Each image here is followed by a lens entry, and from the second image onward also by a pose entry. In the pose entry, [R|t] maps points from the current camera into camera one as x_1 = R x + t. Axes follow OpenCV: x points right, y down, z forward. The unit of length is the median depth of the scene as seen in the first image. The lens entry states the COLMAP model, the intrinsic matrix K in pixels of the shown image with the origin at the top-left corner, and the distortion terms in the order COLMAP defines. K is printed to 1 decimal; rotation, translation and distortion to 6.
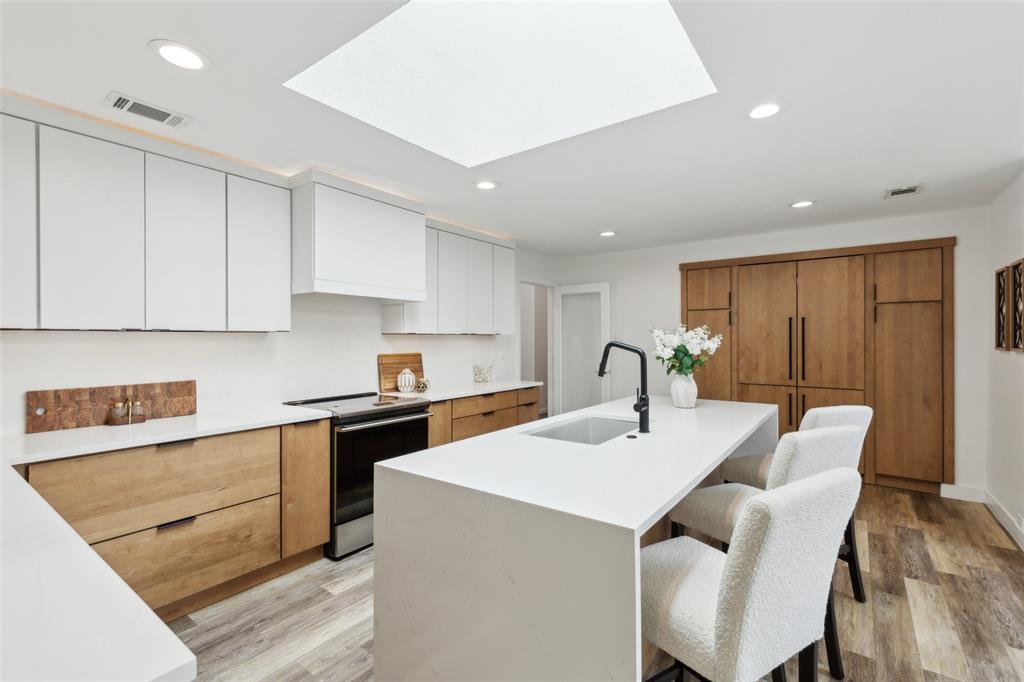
lens RADIAL K [[460.5, 0, 512.0], [0, 460.5, 341.0], [0, 0, 1]] dist [0.004277, -0.000442]
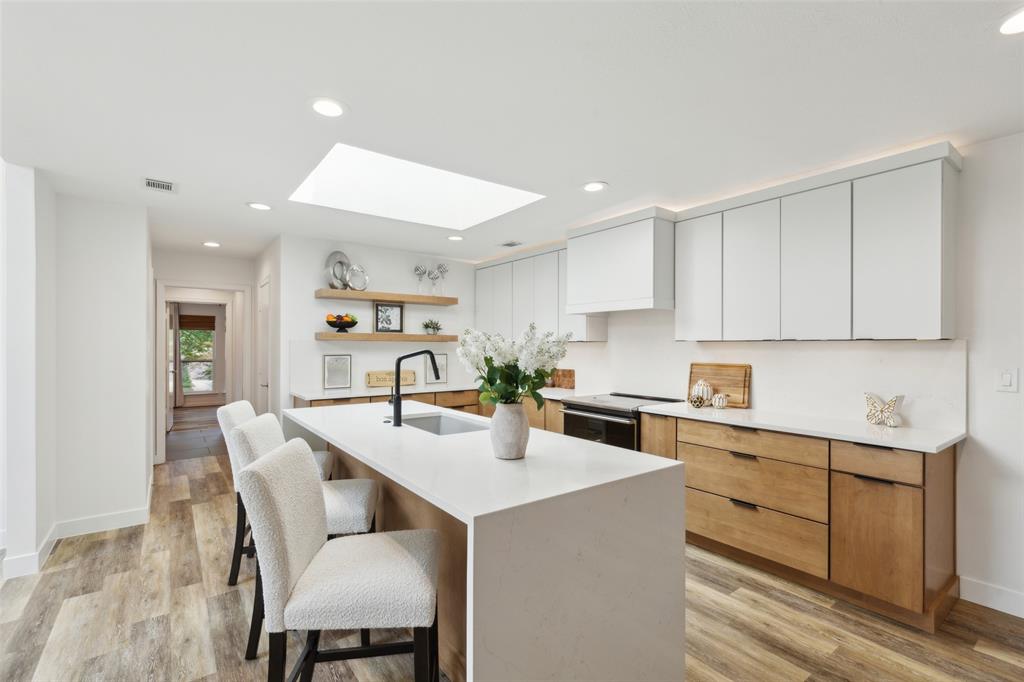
lens RADIAL K [[460.5, 0, 512.0], [0, 460.5, 341.0], [0, 0, 1]] dist [0.004277, -0.000442]
pose [[-0.284959, -0.007117, -0.958513, 1.098843], [-0.007269, 0.999960, -0.005264, -0.013310], [0.958512, 0.005467, -0.284999, 1.331133]]
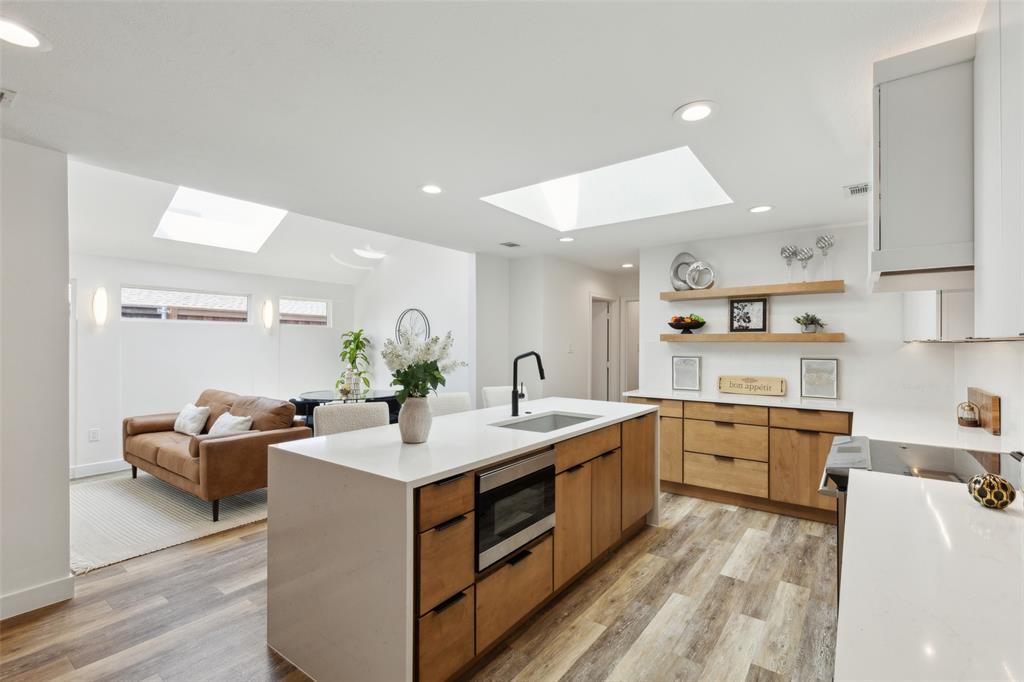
lens RADIAL K [[460.5, 0, 512.0], [0, 460.5, 341.0], [0, 0, 1]] dist [0.004277, -0.000442]
pose [[-0.999978, 0.000288, 0.006695, 0.235528], [0.000287, 1.000000, -0.000138, -0.022957], [-0.006695, -0.000136, -0.999978, 1.964746]]
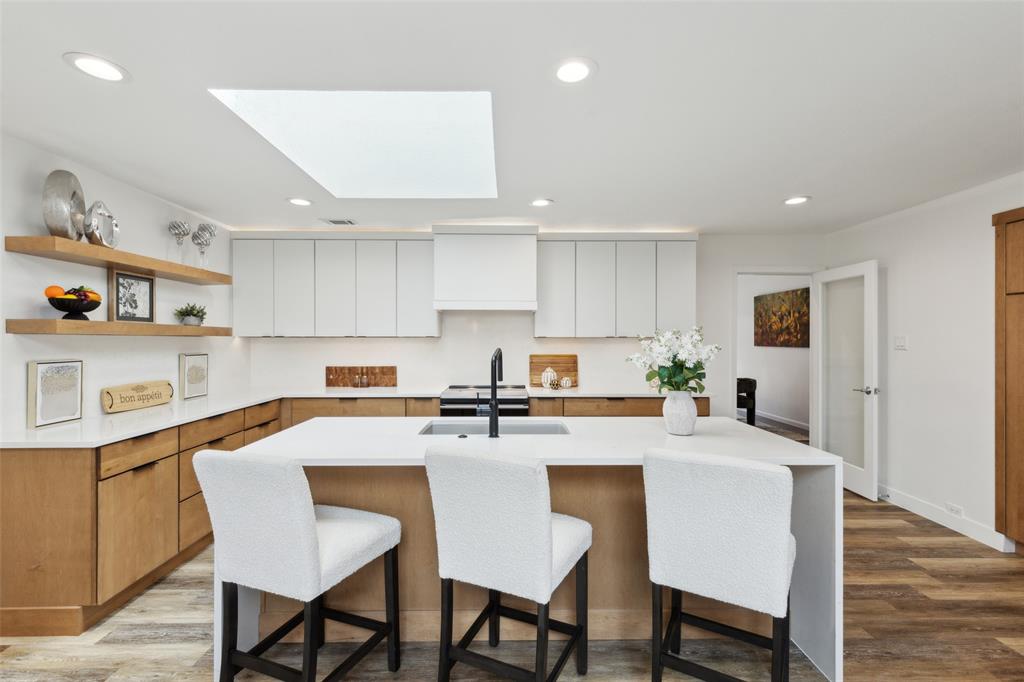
lens RADIAL K [[451.0, 0, 508.7], [0, 451.0, 335.9], [0, 0, 1]] dist [-0.001936, -0.000122]
pose [[0.601936, -0.003565, -0.798537, 0.903872], [-0.005534, 0.999947, -0.008636, -0.013714], [0.798526, 0.009618, 0.601884, 0.356149]]
